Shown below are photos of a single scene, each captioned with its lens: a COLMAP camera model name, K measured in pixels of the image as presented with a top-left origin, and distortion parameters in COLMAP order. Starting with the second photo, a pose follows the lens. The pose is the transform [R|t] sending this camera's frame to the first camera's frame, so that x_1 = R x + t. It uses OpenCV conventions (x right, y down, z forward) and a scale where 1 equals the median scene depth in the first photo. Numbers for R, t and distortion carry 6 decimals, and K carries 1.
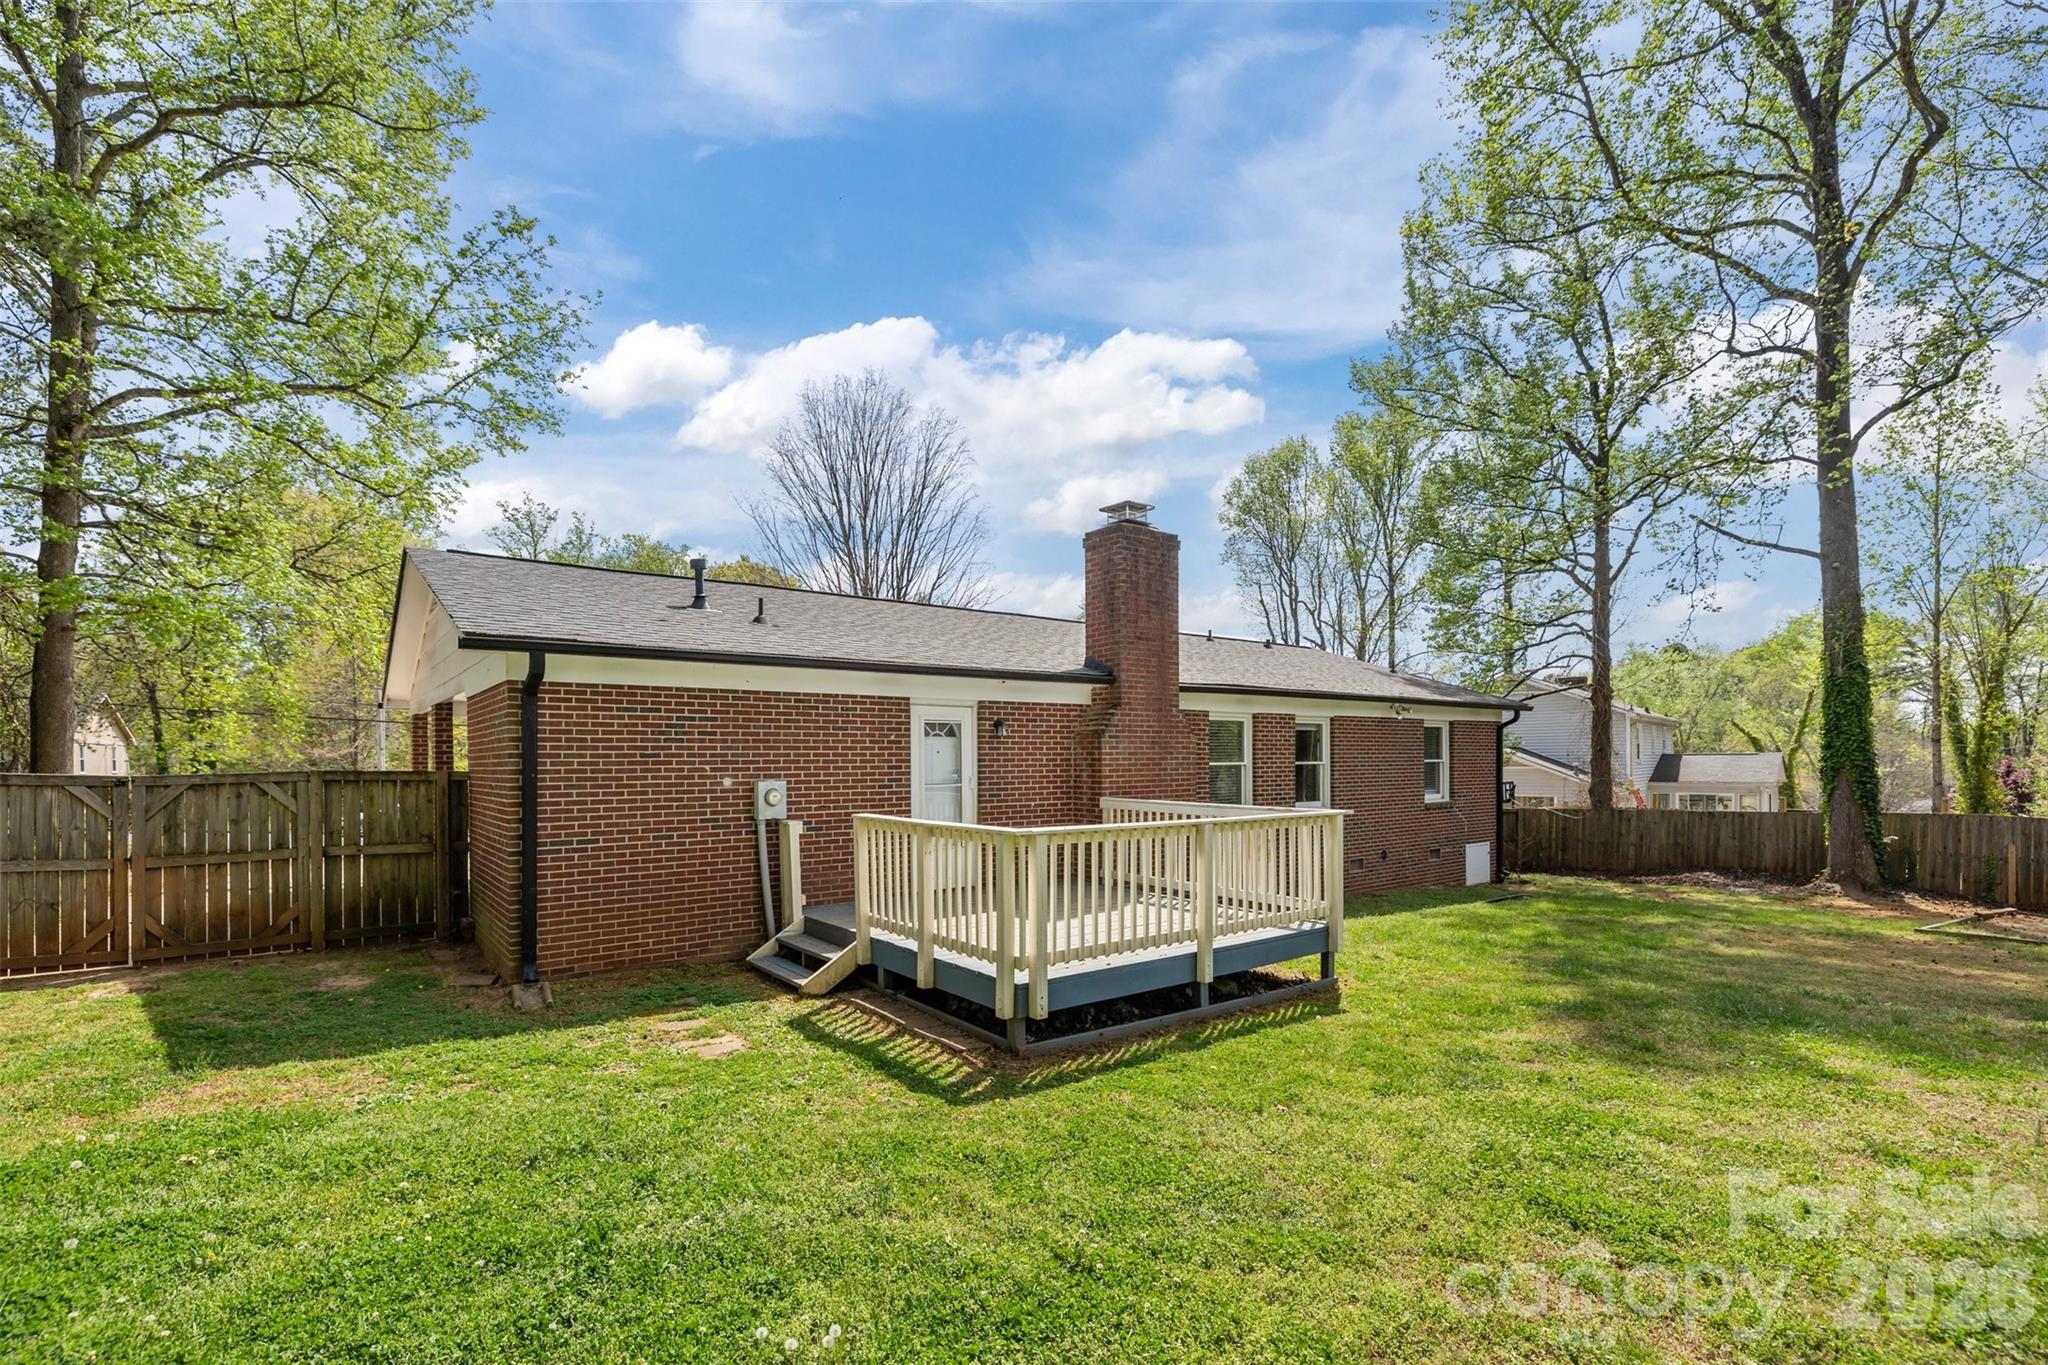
lens RADIAL K [[869.1, 0, 986.7], [0, 869.1, 744.5], [0, 0, 1]] dist [-0.000302, -0.000158]
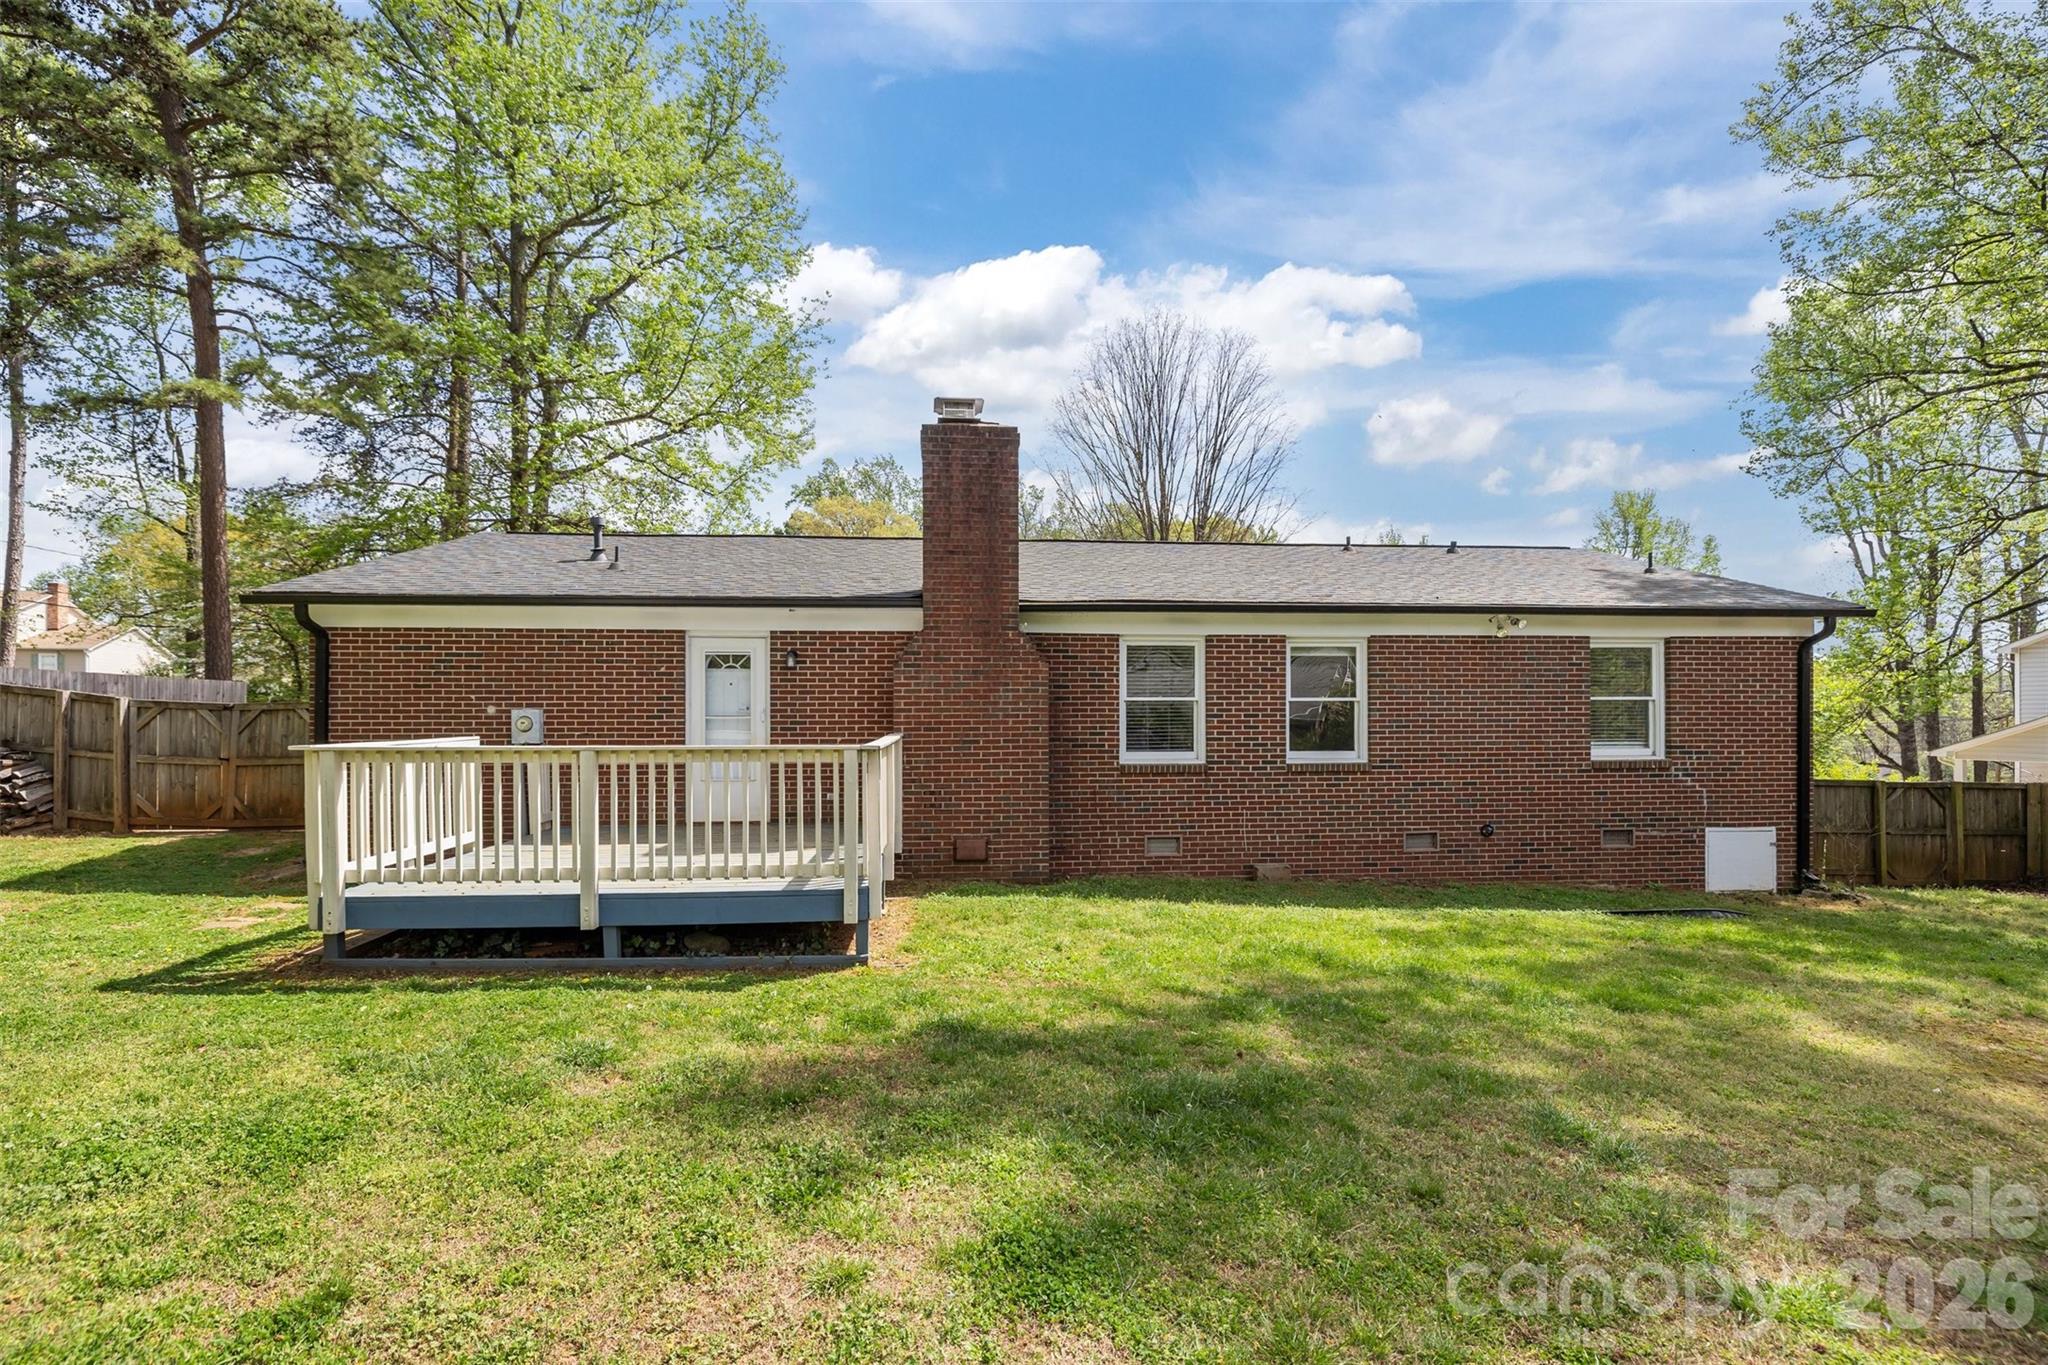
lens RADIAL K [[869.1, 0, 1022.8], [0, 869.1, 692.3], [0, 0, 1]] dist [-0.000302, -0.000158]
pose [[0.863860, -0.007178, -0.503681, 0.721158], [0.005315, 0.999973, -0.005135, 0.024231], [0.503704, 0.001759, 0.863874, 0.299178]]
